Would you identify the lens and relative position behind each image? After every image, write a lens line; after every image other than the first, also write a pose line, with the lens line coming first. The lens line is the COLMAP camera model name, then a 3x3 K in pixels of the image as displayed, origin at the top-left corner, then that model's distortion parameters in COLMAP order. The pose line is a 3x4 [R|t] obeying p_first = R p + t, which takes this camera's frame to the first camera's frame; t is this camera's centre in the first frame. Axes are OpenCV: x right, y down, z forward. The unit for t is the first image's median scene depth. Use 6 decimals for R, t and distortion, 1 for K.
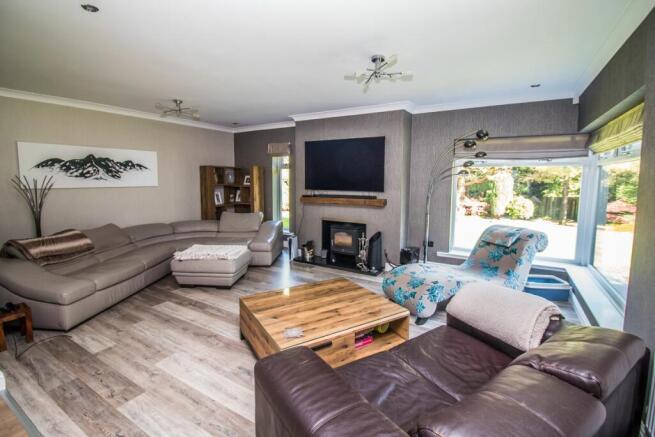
lens RADIAL K [[301.8, 0, 324.9], [0, 301.8, 205.0], [0, 0, 1]] dist [-0.010476, -0.005256]
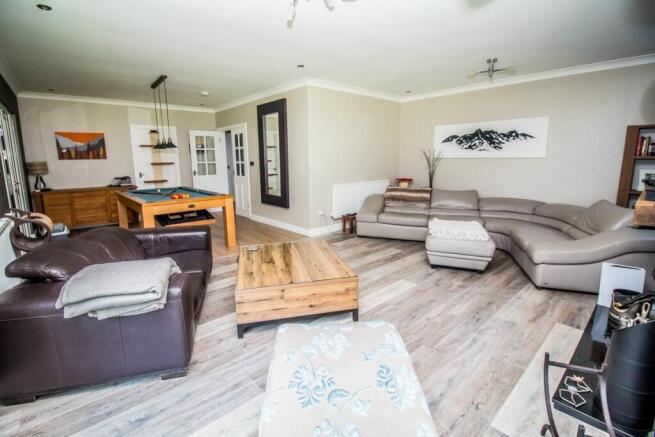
lens RADIAL K [[301.8, 0, 323.4], [0, 301.8, 208.0], [0, 0, 1]] dist [-0.010476, -0.005256]
pose [[-0.297971, 0.158428, -0.941336, 0.548268], [-0.076312, 0.979022, 0.188927, -0.042930], [0.951520, 0.128130, -0.279630, 0.798613]]
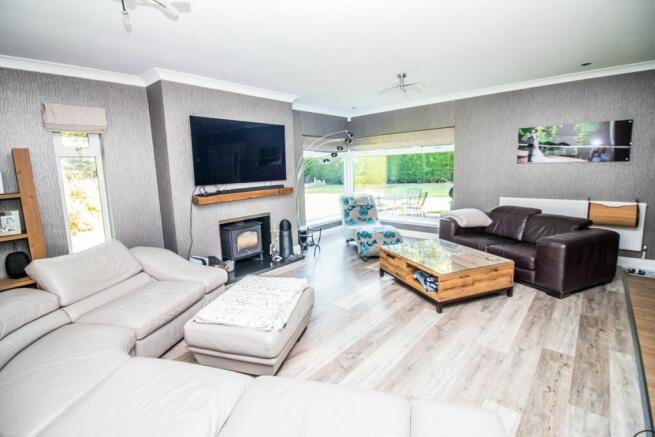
lens RADIAL K [[301.8, 0, 316.9], [0, 301.8, 205.3], [0, 0, 1]] dist [-0.010476, -0.005256]
pose [[0.204038, -0.136290, 0.969429, -0.813138], [0.121697, 0.986112, 0.113022, -0.062426], [-0.971369, 0.094915, 0.217790, 0.695806]]
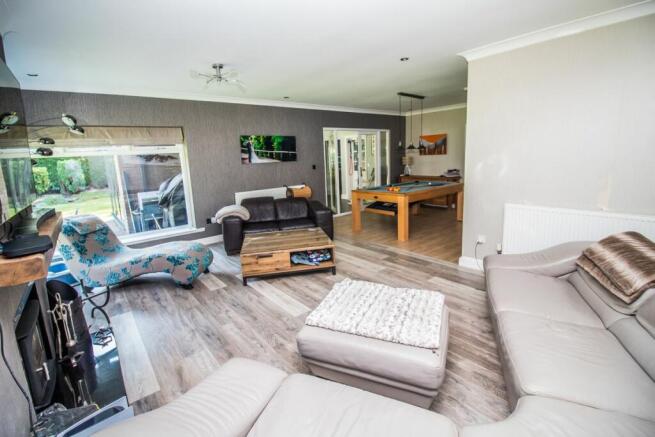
lens RADIAL K [[301.8, 0, 324.7], [0, 301.8, 213.3], [0, 0, 1]] dist [-0.010476, -0.005256]
pose [[-0.939328, -0.022560, 0.342278, -0.422791], [0.075353, 0.959890, 0.270063, -0.121620], [-0.334641, 0.279469, -0.899951, 1.317579]]
